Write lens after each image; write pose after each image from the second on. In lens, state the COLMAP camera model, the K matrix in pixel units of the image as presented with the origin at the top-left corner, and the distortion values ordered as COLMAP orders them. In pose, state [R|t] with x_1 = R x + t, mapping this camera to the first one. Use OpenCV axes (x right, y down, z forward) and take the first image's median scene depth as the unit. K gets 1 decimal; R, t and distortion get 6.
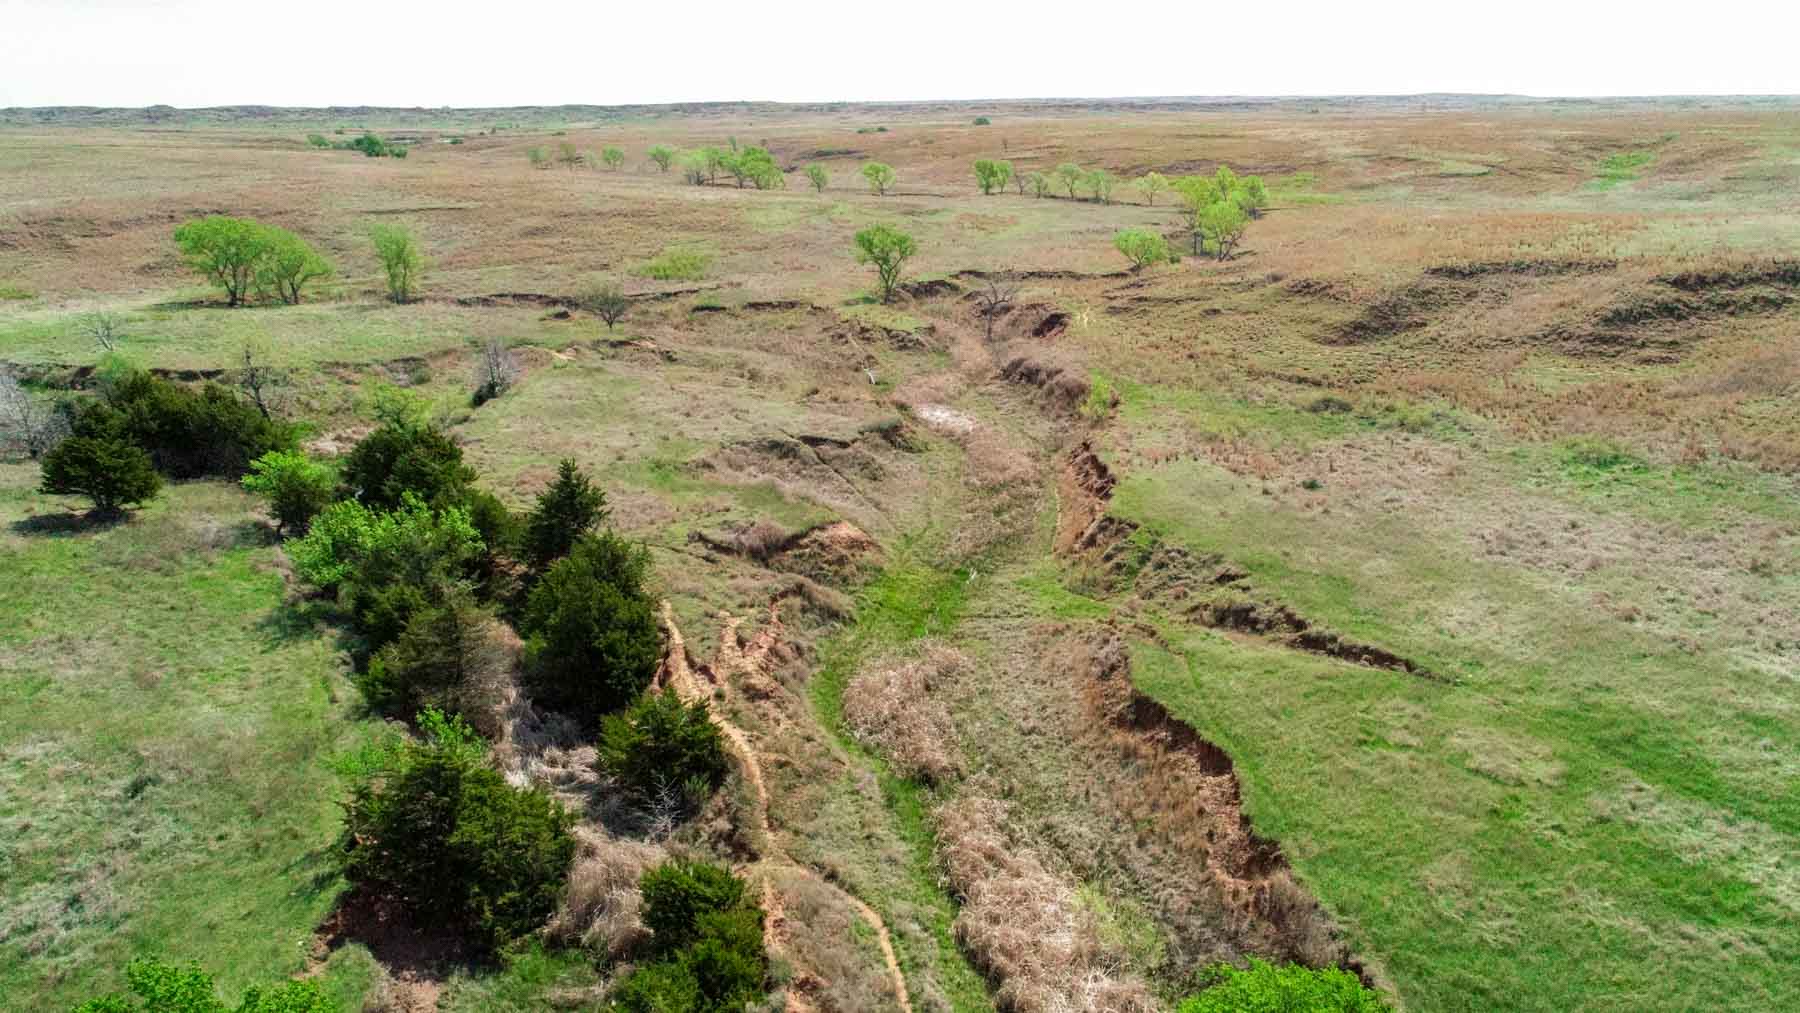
lens RADIAL K [[1209.3, 0, 901.0], [0, 1209.3, 514.1], [0, 0, 1]] dist [-0.004417, 0.000610]
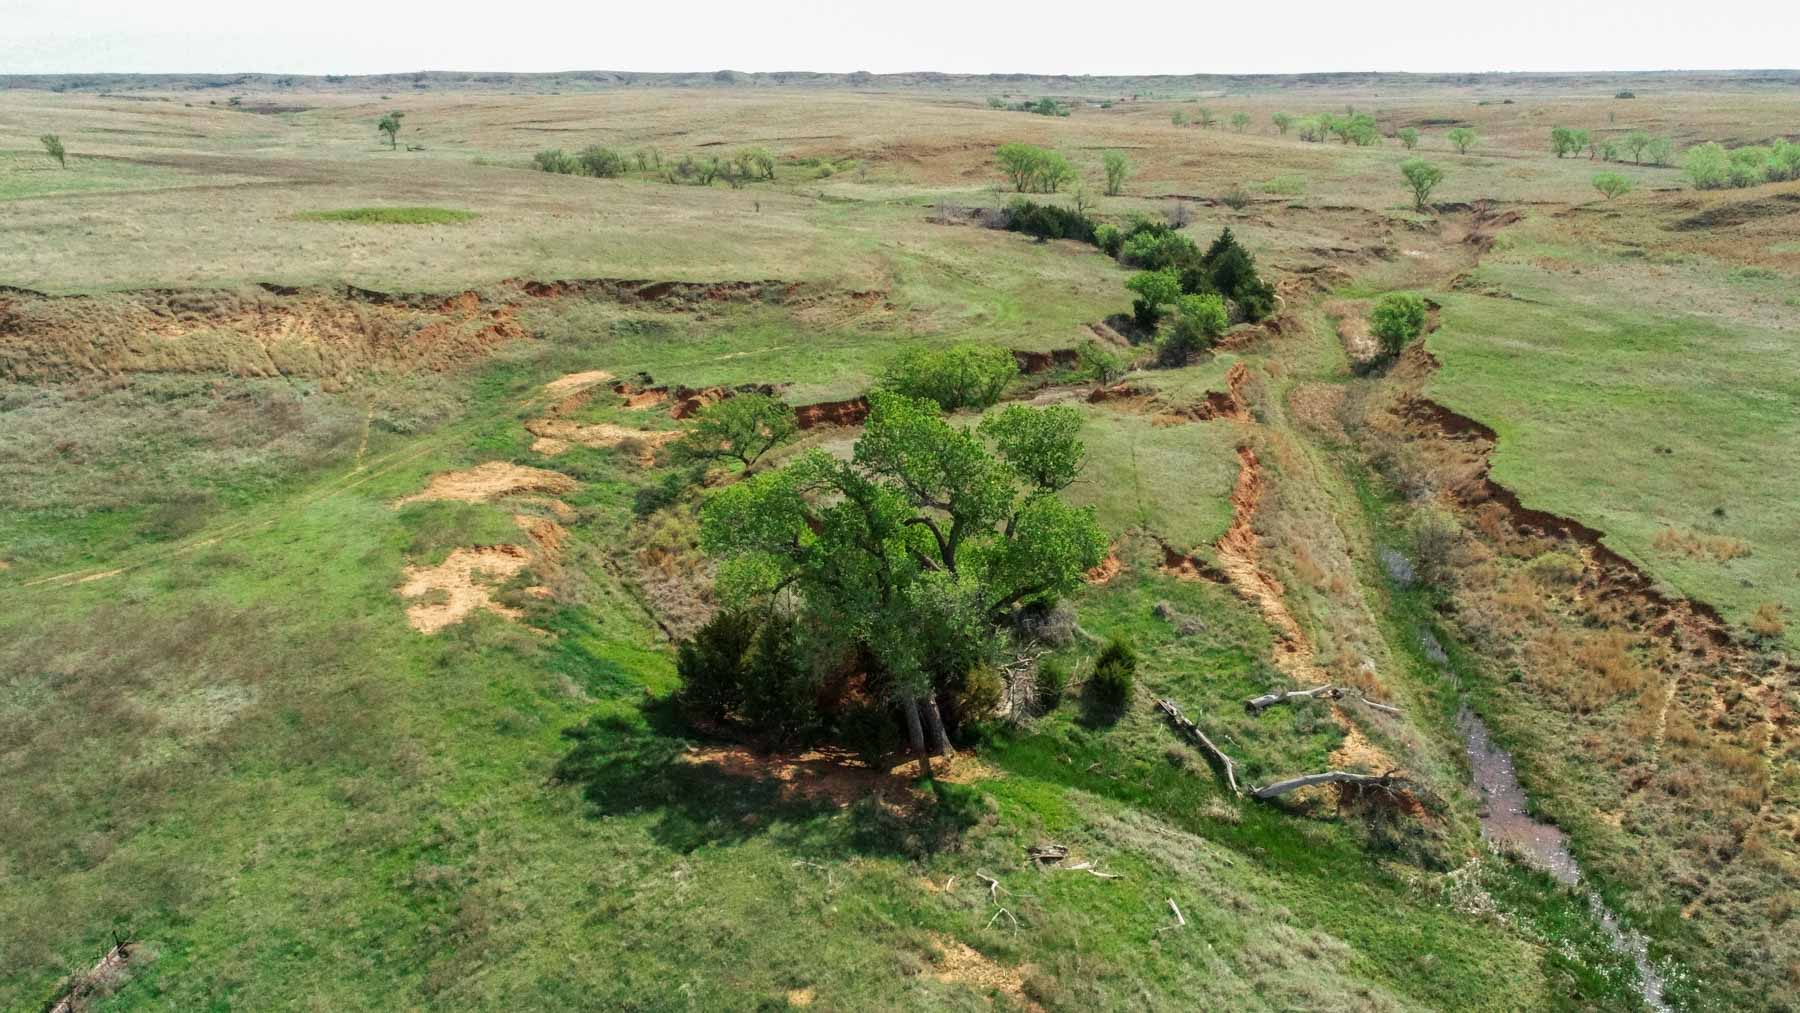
lens RADIAL K [[1209.3, 0, 893.1], [0, 1209.3, 513.6], [0, 0, 1]] dist [-0.004417, 0.000610]
pose [[0.884561, 0.165516, -0.436069, 0.051094], [-0.155255, 0.986090, 0.059350, 0.083512], [0.439827, 0.015203, 0.897954, -0.260092]]
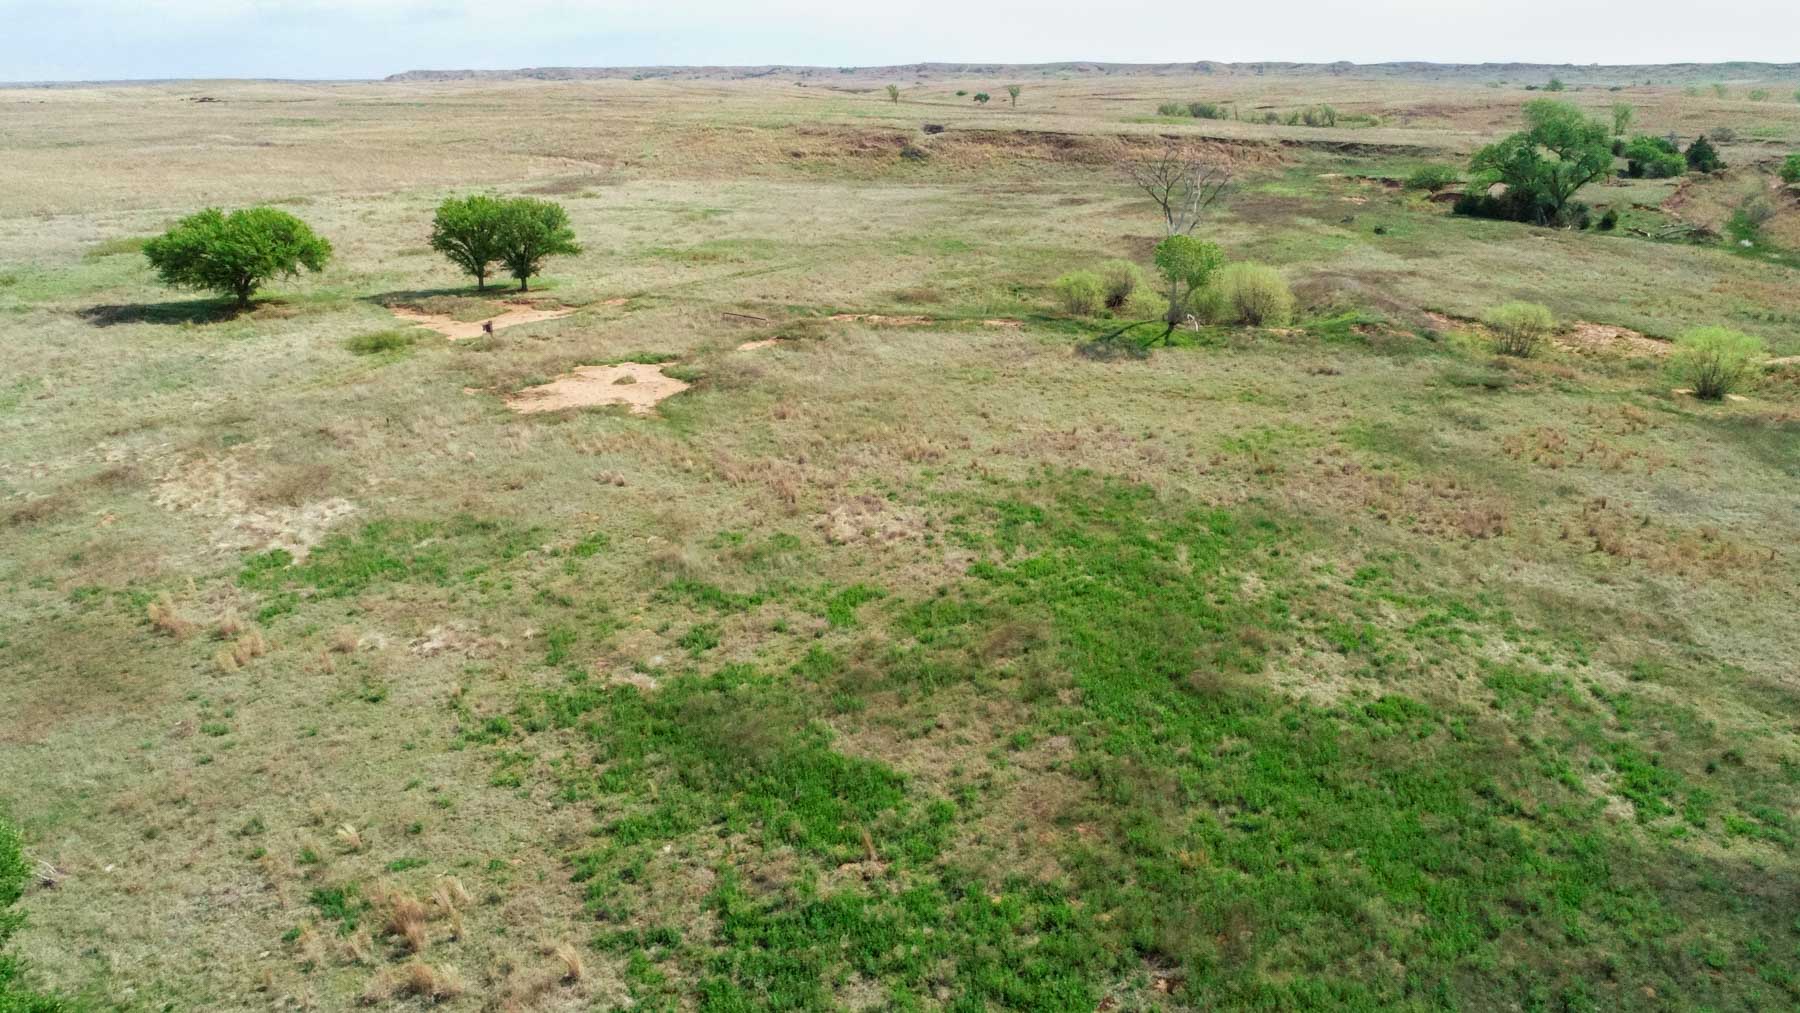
lens RADIAL K [[1209.3, 0, 887.9], [0, 1209.3, 497.1], [0, 0, 1]] dist [-0.004417, 0.000610]
pose [[0.668817, 0.252636, -0.699184, 0.164167], [-0.240253, 0.963473, 0.118313, 0.208395], [0.703536, 0.088851, 0.705084, -0.582120]]
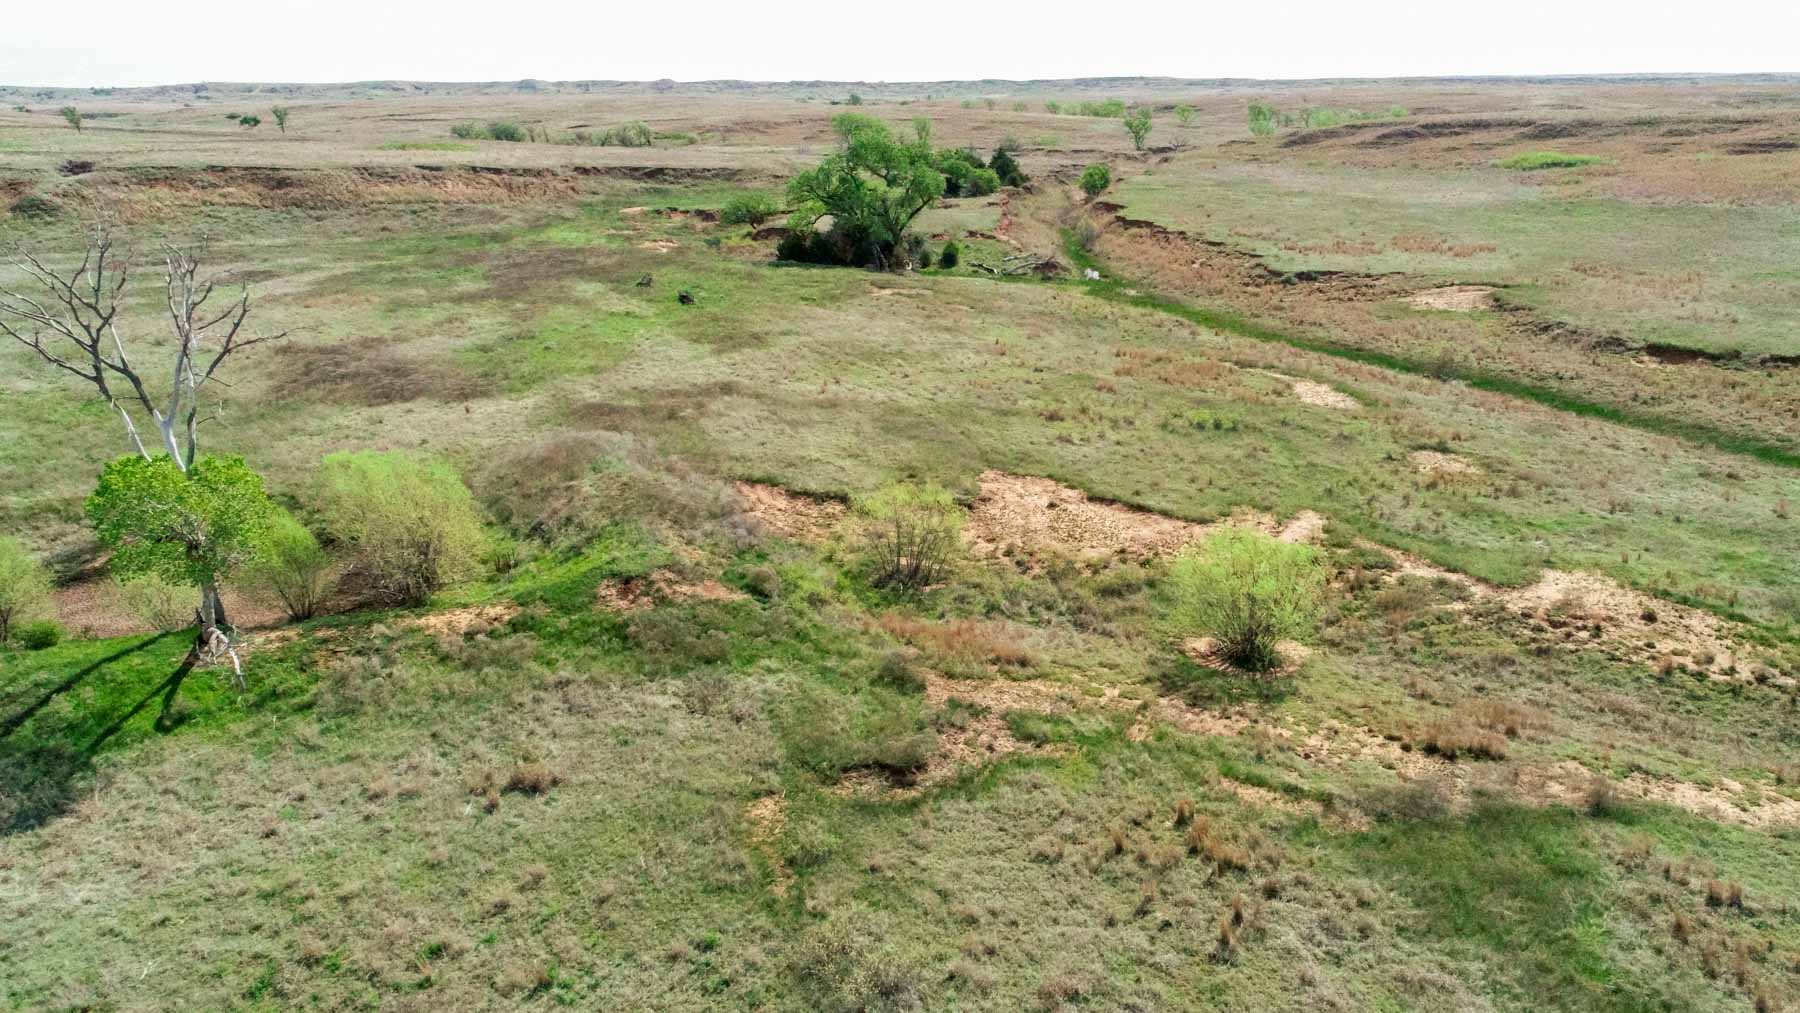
lens RADIAL K [[1209.3, 0, 896.8], [0, 1209.3, 508.0], [0, 0, 1]] dist [-0.004417, 0.000610]
pose [[0.948786, 0.106038, -0.297593, 0.112593], [-0.102651, 0.994350, 0.027031, 0.170887], [0.298778, 0.004902, 0.954310, -0.460145]]
